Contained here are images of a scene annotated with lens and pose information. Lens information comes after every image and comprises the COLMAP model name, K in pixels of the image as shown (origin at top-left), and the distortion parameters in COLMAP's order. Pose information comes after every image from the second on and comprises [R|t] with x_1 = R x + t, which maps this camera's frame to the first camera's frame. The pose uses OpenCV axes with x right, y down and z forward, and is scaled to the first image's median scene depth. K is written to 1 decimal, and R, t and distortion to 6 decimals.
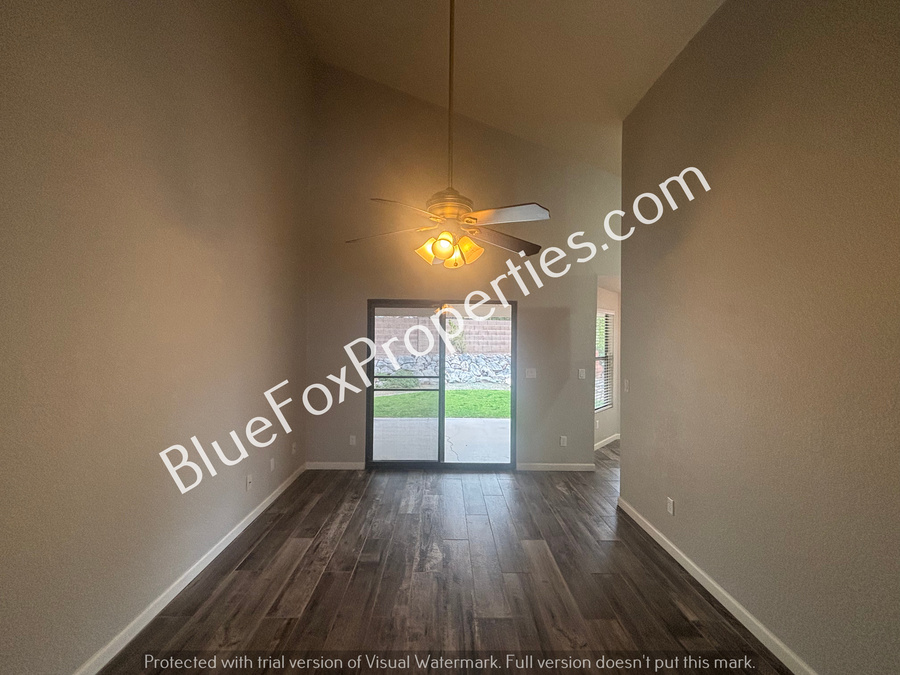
lens RADIAL K [[361.5, 0, 450.0], [0, 361.5, 337.5], [0, 0, 1]] dist [0.002003, 0.000281]
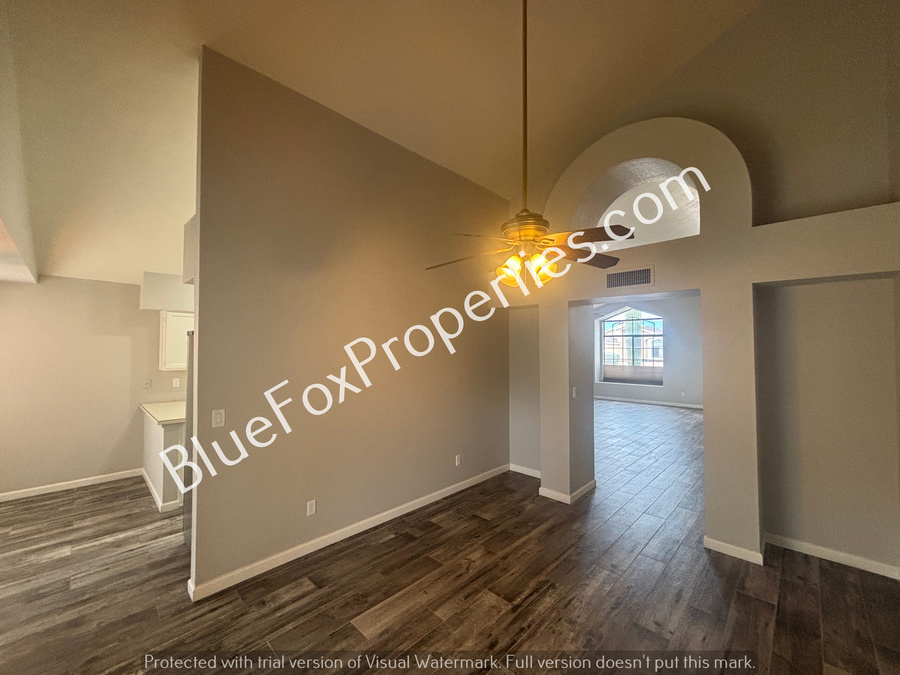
lens RADIAL K [[361.5, 0, 450.0], [0, 361.5, 337.5], [0, 0, 1]] dist [0.002003, 0.000281]
pose [[-0.702017, 0.008086, 0.712115, -0.563988], [-0.007823, 0.999788, -0.019065, -0.030663], [-0.712117, -0.018955, -0.701804, 1.822260]]
